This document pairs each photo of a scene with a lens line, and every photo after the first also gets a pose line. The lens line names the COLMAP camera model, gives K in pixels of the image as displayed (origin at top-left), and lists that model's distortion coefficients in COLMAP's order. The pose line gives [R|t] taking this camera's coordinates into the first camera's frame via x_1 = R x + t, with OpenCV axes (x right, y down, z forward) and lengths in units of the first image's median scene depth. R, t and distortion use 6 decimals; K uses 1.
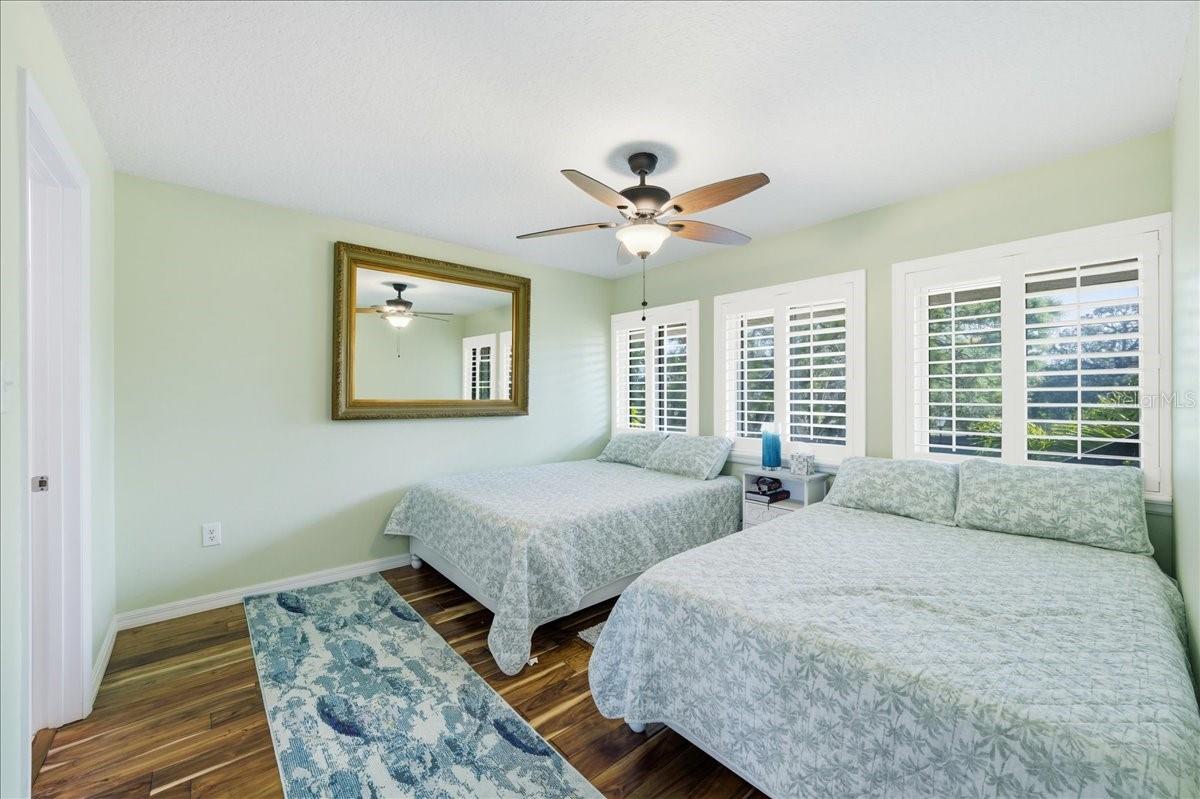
lens RADIAL K [[450.5, 0, 602.0], [0, 450.5, 393.7], [0, 0, 1]] dist [-0.024459, 0.007060]
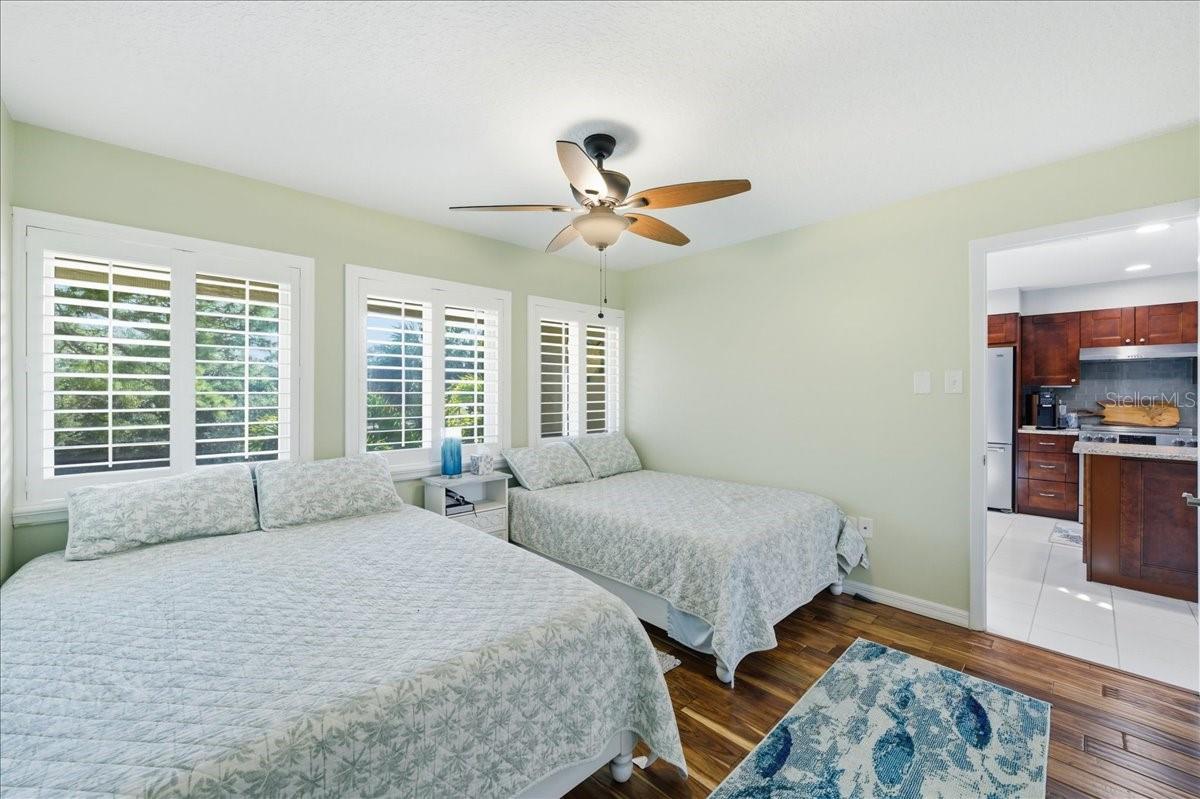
lens RADIAL K [[486.8, 0, 598.1], [0, 486.8, 394.3], [0, 0, 1]] dist [-0.021971, 0.009736]
pose [[-0.046058, 0.001537, 0.998938, -1.364406], [0.003915, 0.999991, -0.001359, -0.004942], [-0.998931, 0.003848, -0.046064, 1.579547]]
